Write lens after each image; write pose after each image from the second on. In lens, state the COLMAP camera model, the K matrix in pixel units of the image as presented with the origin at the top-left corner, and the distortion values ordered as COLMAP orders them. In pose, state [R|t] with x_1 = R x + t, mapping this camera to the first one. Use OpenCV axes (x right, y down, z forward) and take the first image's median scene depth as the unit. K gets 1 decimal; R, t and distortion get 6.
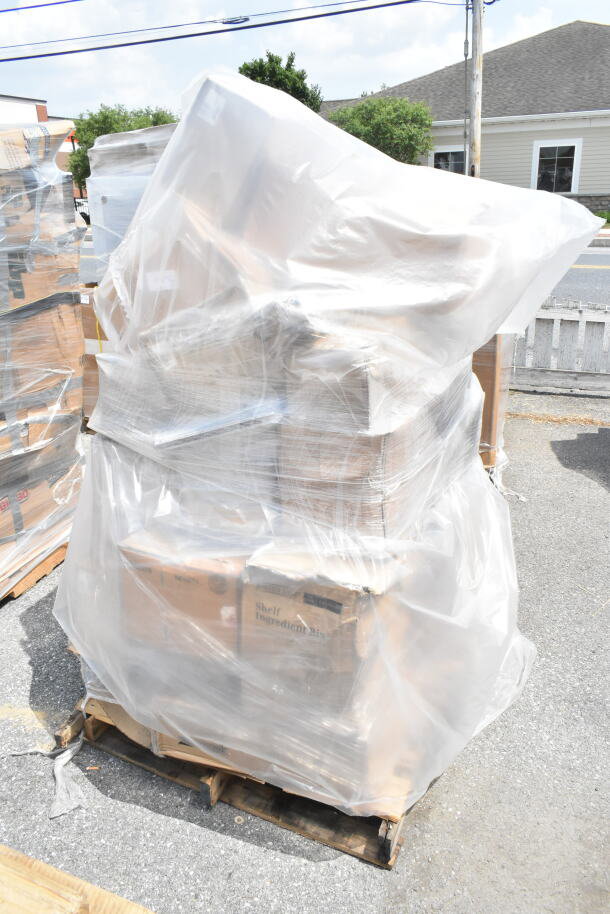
lens RADIAL K [[698.6, 0, 305.0], [0, 698.6, 457.0], [0, 0, 1]] dist [-0.003404, 0.000671]
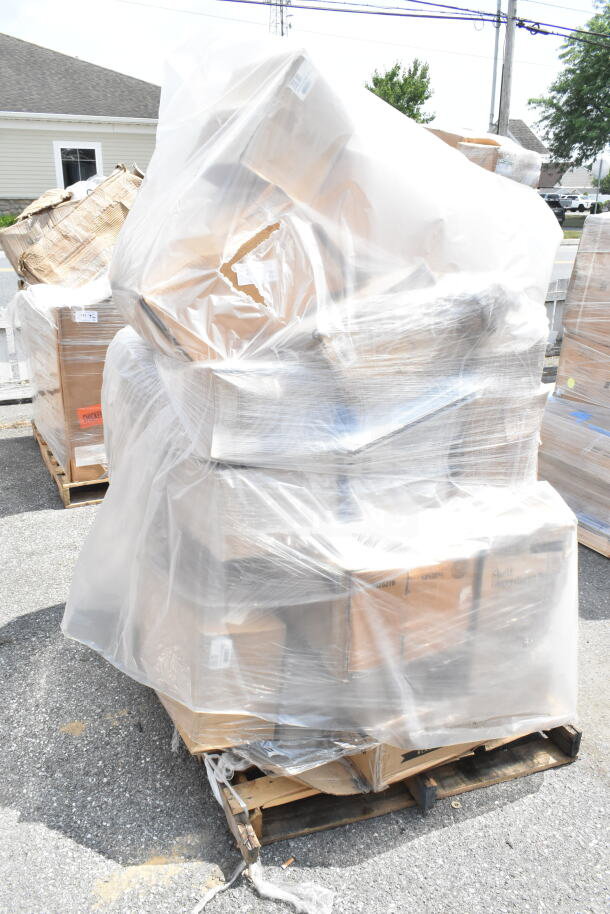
lens RADIAL K [[718.4, 0, 305.0], [0, 718.4, 457.0], [0, 0, 1]] dist [0.002274, 0.000154]
pose [[0.703206, -0.213847, 0.678064, -0.868644], [0.226167, 0.971437, 0.071818, -0.087879], [-0.674055, 0.102853, 0.731486, 0.357498]]
